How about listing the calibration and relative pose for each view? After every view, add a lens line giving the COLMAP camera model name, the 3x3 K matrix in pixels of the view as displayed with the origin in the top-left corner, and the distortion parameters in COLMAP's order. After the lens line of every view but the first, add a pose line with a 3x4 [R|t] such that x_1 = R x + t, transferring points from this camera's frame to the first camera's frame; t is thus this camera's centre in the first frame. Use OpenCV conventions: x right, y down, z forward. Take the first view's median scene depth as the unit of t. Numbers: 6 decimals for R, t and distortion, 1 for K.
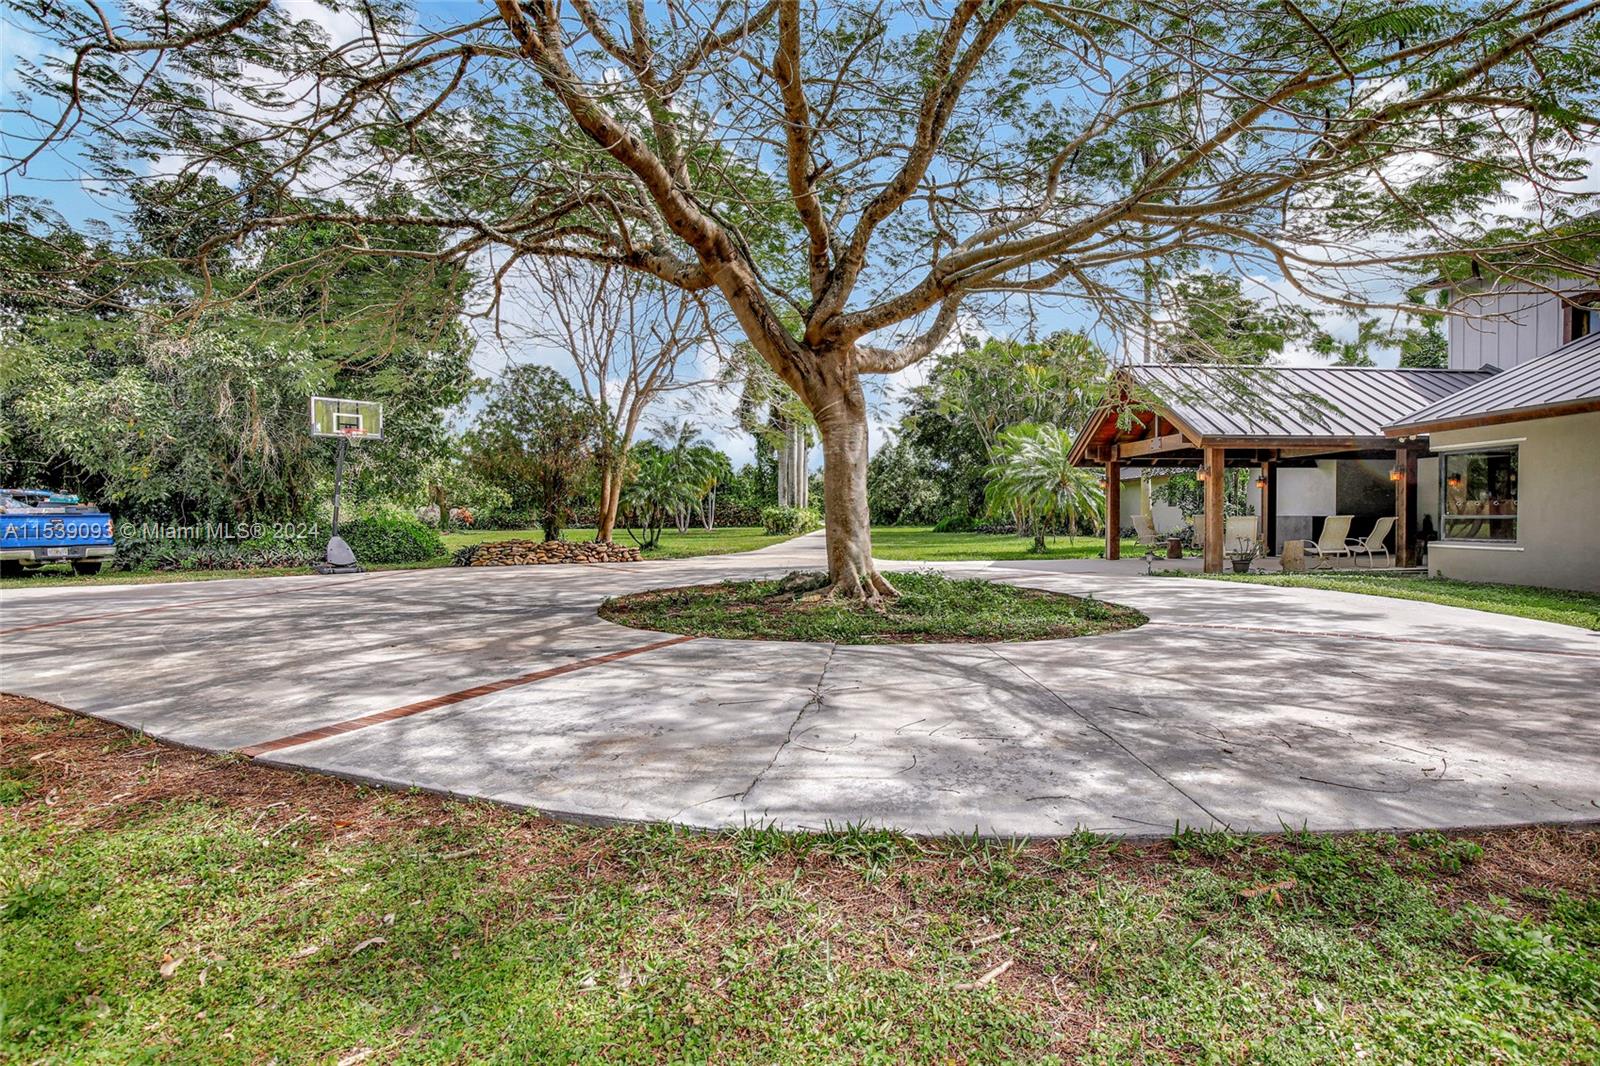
lens RADIAL K [[779.7, 0, 830.7], [0, 779.7, 532.7], [0, 0, 1]] dist [-0.033987, -0.000121]
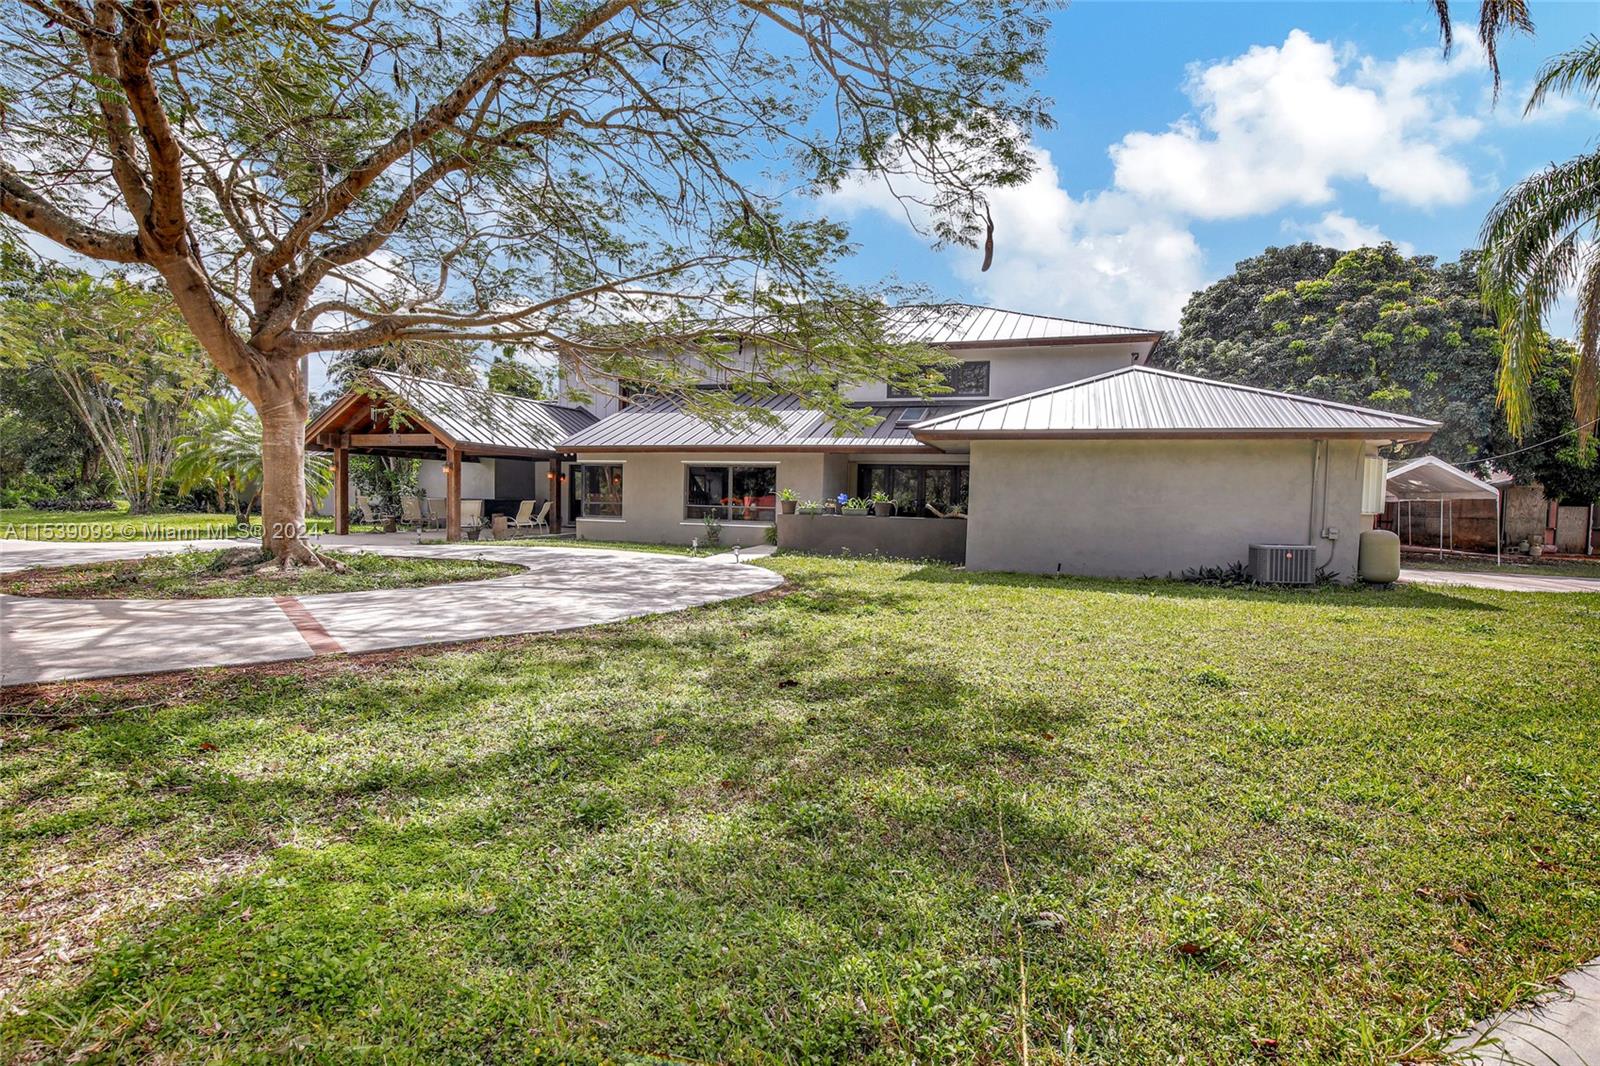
lens RADIAL K [[779.7, 0, 830.7], [0, 779.7, 532.7], [0, 0, 1]] dist [-0.033987, -0.000121]
pose [[0.403020, -0.022801, 0.914907, -0.486522], [-0.007886, 0.999566, 0.028385, -0.006919], [-0.915157, -0.018655, 0.402665, -0.150367]]
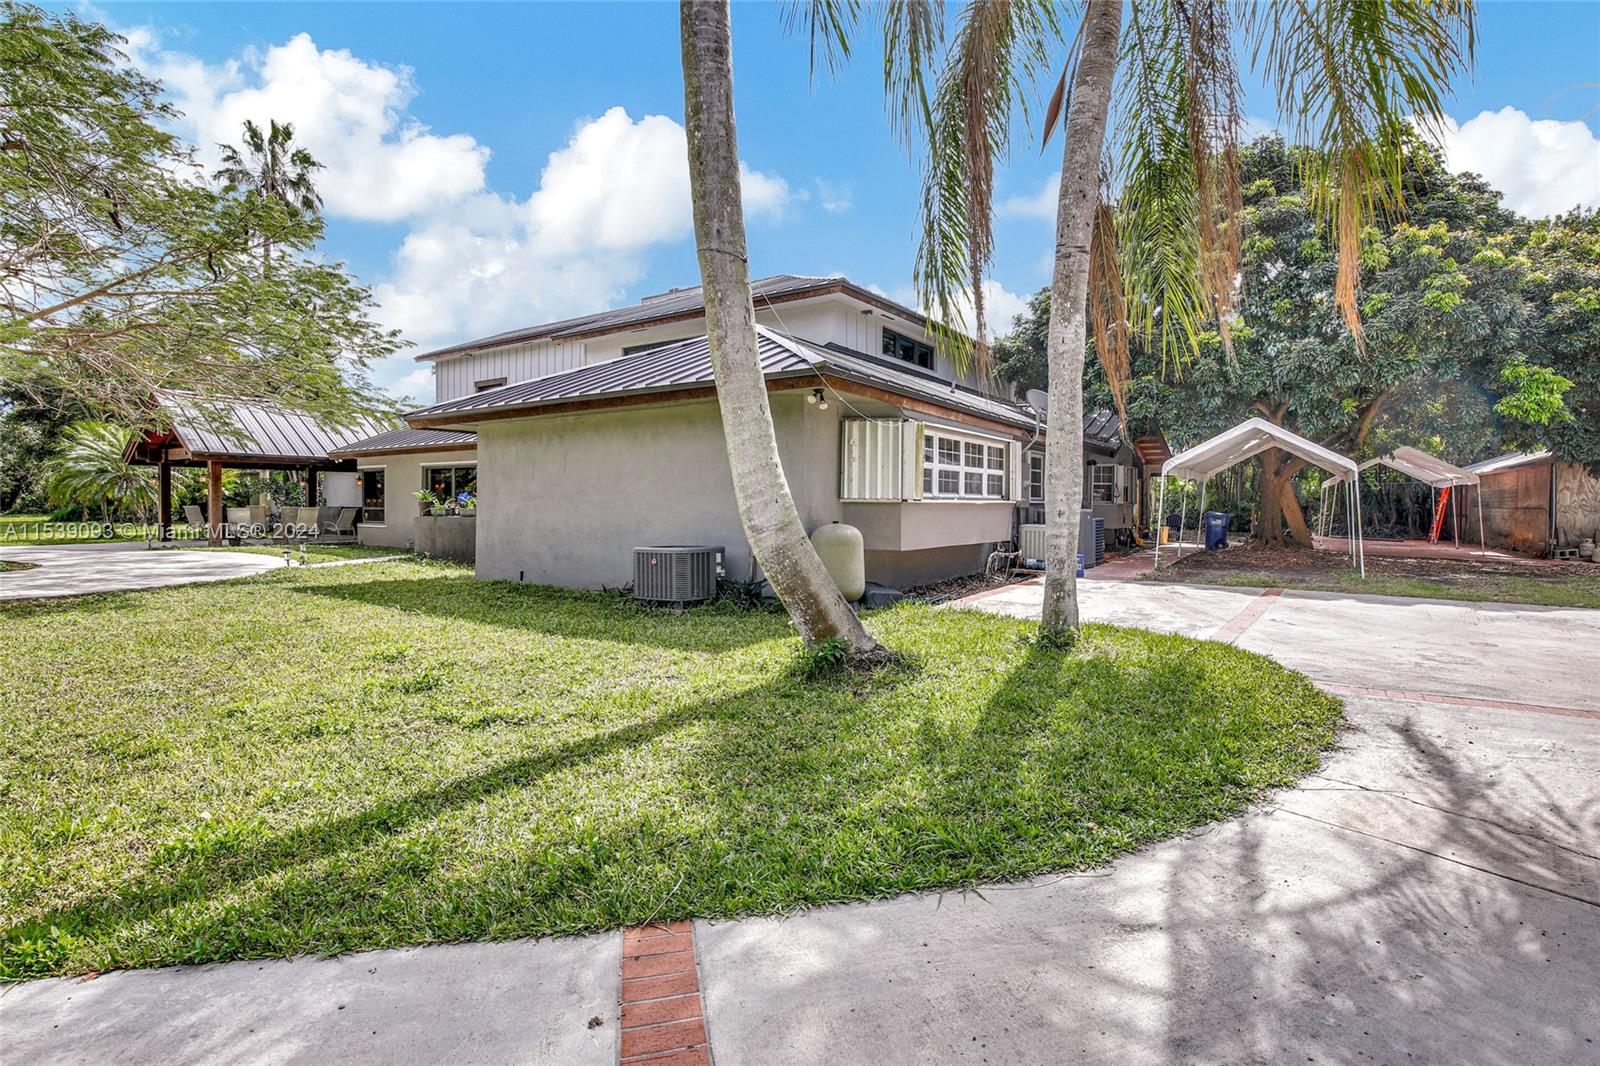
lens RADIAL K [[779.7, 0, 830.7], [0, 779.7, 532.7], [0, 0, 1]] dist [-0.033987, -0.000121]
pose [[0.630412, -0.020615, 0.775987, 0.135430], [0.008163, 0.999768, 0.019928, 0.005384], [-0.776218, -0.006228, 0.630434, -0.793137]]
